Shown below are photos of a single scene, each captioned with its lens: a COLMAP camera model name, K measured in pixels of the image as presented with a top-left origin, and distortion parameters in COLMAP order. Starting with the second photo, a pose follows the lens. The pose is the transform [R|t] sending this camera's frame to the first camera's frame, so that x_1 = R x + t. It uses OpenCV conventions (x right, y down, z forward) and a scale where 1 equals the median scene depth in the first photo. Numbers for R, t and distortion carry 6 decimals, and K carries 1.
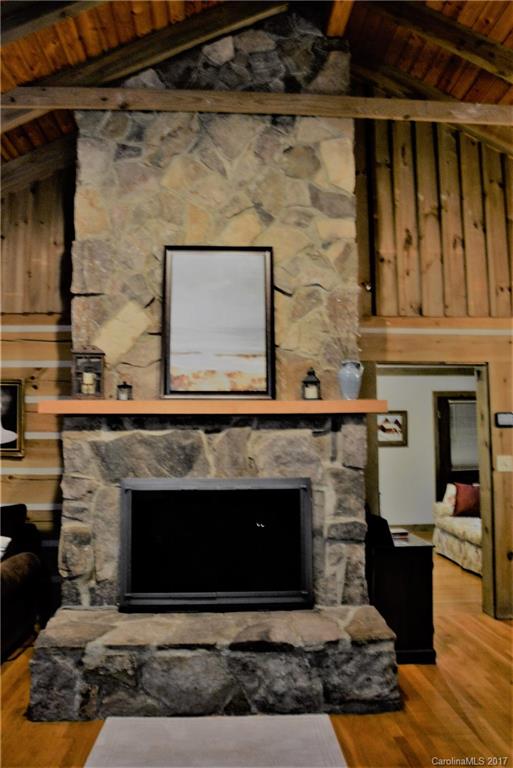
lens RADIAL K [[600.0, 0, 256.5], [0, 600.0, 384.0], [0, 0, 1]] dist [-0.094653, 0.035367]
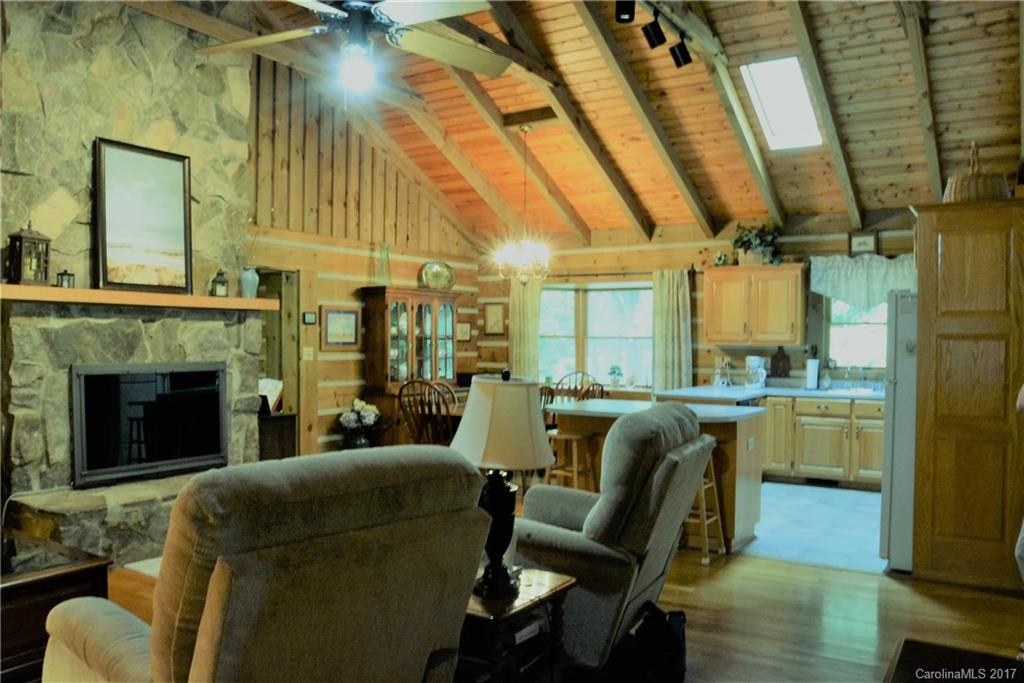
lens RADIAL K [[800.0, 0, 512.0], [0, 800.0, 341.5], [0, 0, 1]] dist [-0.094653, 0.035367]
pose [[0.587858, 0.008300, 0.808922, -0.844411], [-0.084148, 0.995150, 0.050941, -0.013614], [-0.804576, -0.098015, 0.585705, -0.391072]]
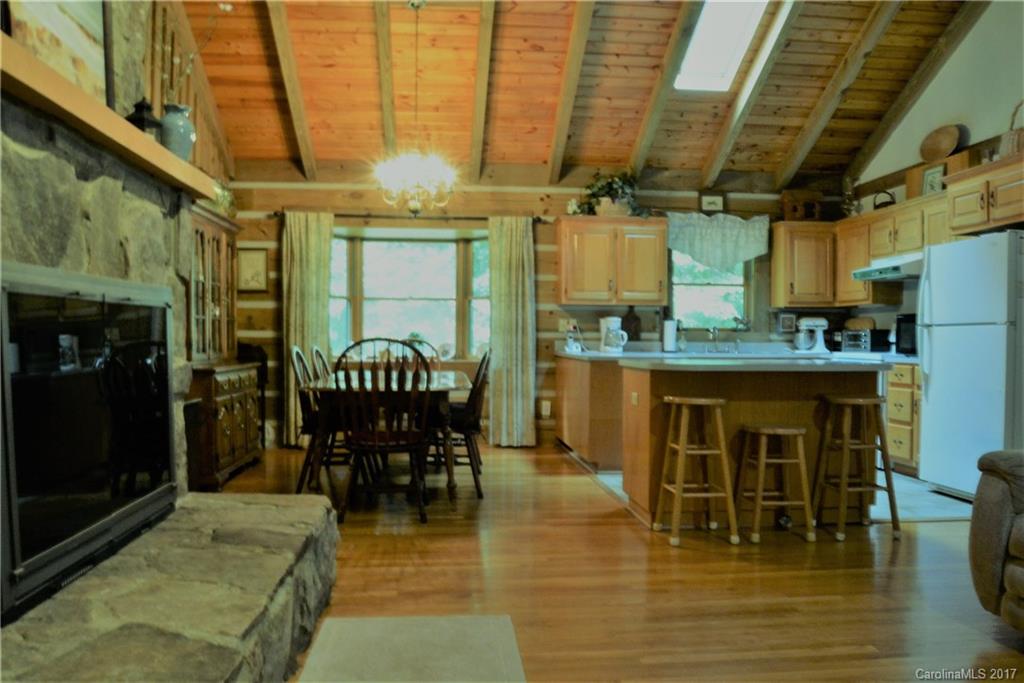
lens RADIAL K [[800.0, 0, 512.0], [0, 800.0, 341.5], [0, 0, 1]] dist [-0.094653, 0.035367]
pose [[-0.036554, -0.001672, 0.999330, -0.668221], [-0.096451, 0.995336, -0.001863, 0.172513], [-0.994666, -0.096455, -0.036545, 0.678078]]
